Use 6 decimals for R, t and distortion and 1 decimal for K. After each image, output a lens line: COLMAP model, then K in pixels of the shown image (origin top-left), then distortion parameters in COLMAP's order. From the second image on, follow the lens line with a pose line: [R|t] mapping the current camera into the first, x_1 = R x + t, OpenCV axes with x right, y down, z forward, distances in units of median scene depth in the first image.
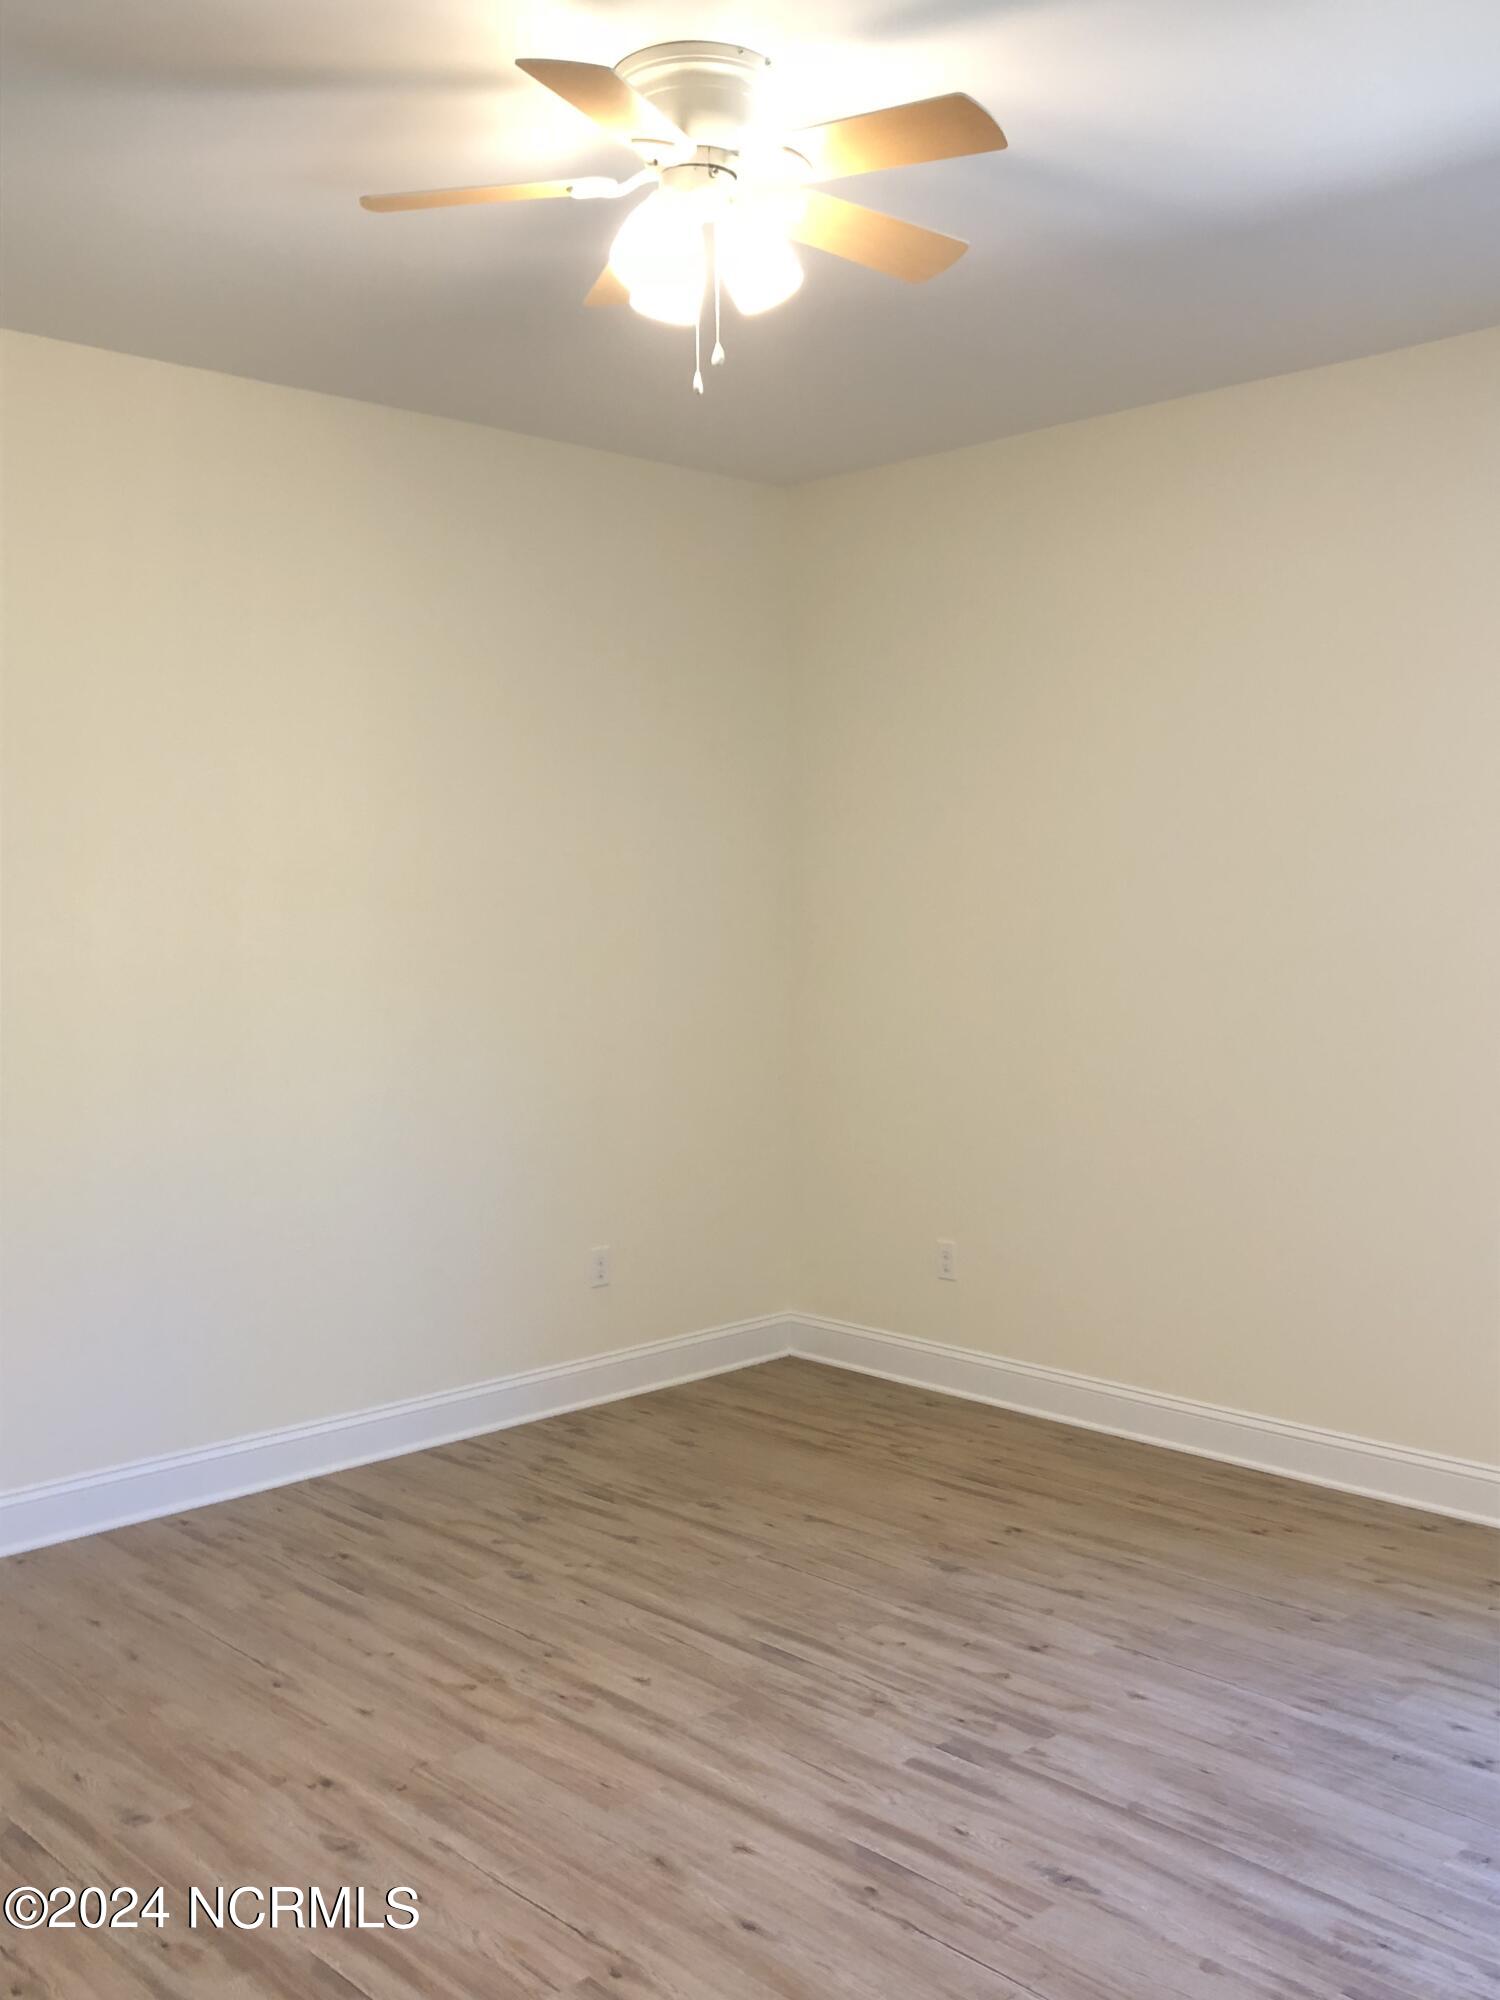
lens RADIAL K [[1878.1, 0, 735.5], [0, 1878.1, 1004.9], [0, 0, 1]] dist [0.010040, 0.000000]
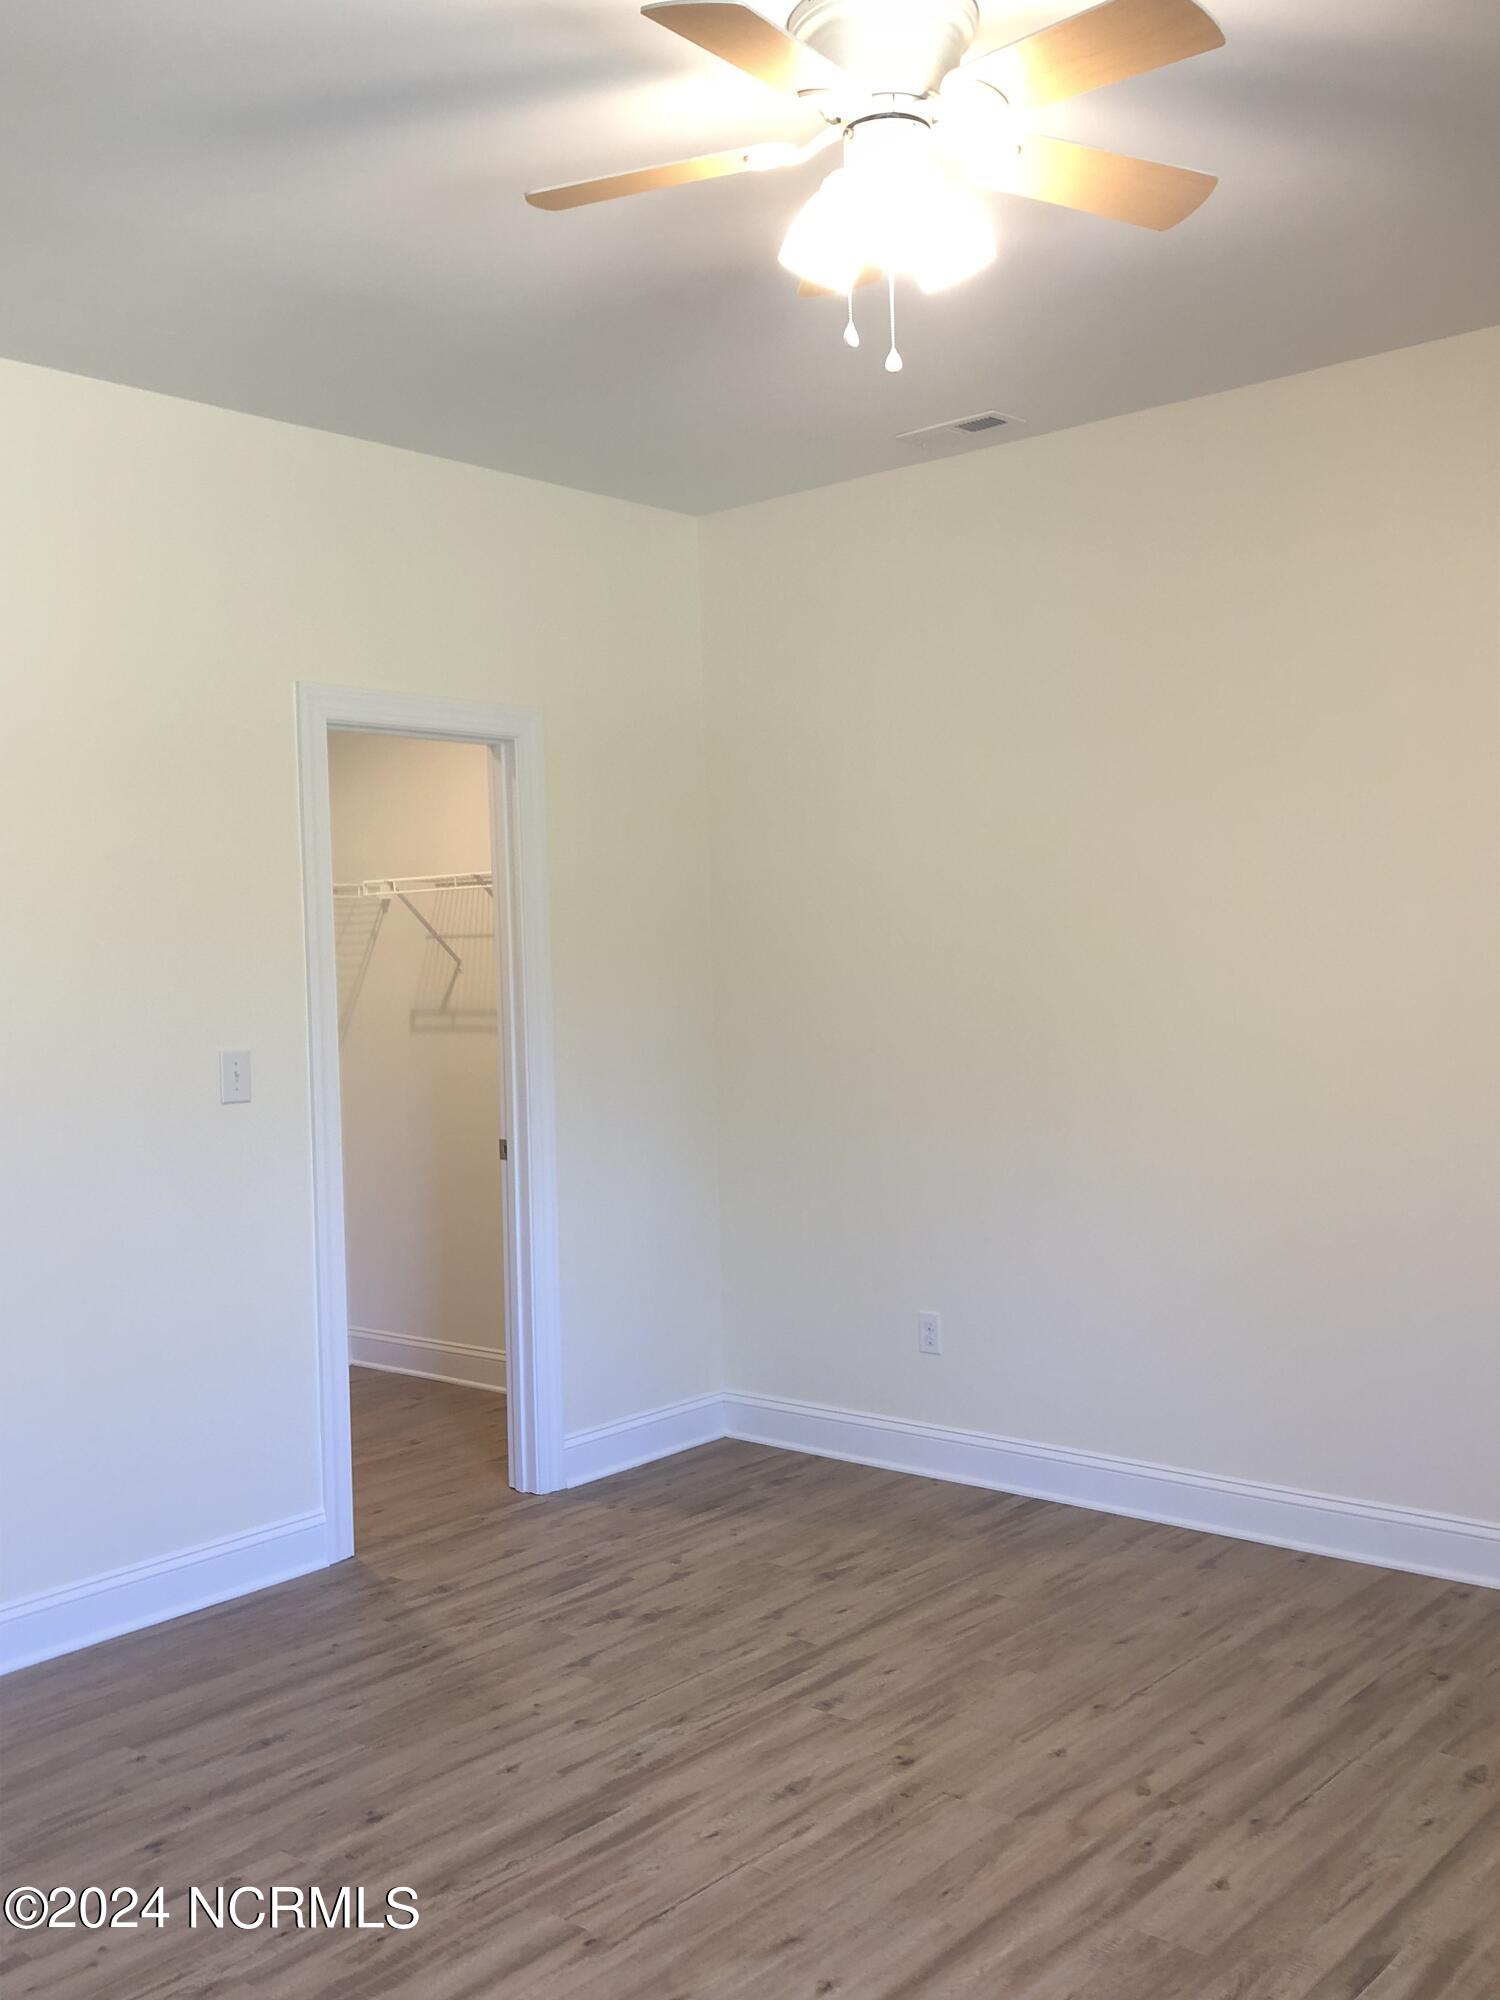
lens RADIAL K [[1878.1, 0, 756.8], [0, 1878.1, 984.4], [0, 0, 1]] dist [0.010040, 0.000000]
pose [[0.087537, 0.022476, -0.995908, 0.758417], [-0.021581, 0.999554, 0.020662, -0.043356], [0.995927, 0.019684, 0.087983, 0.745512]]
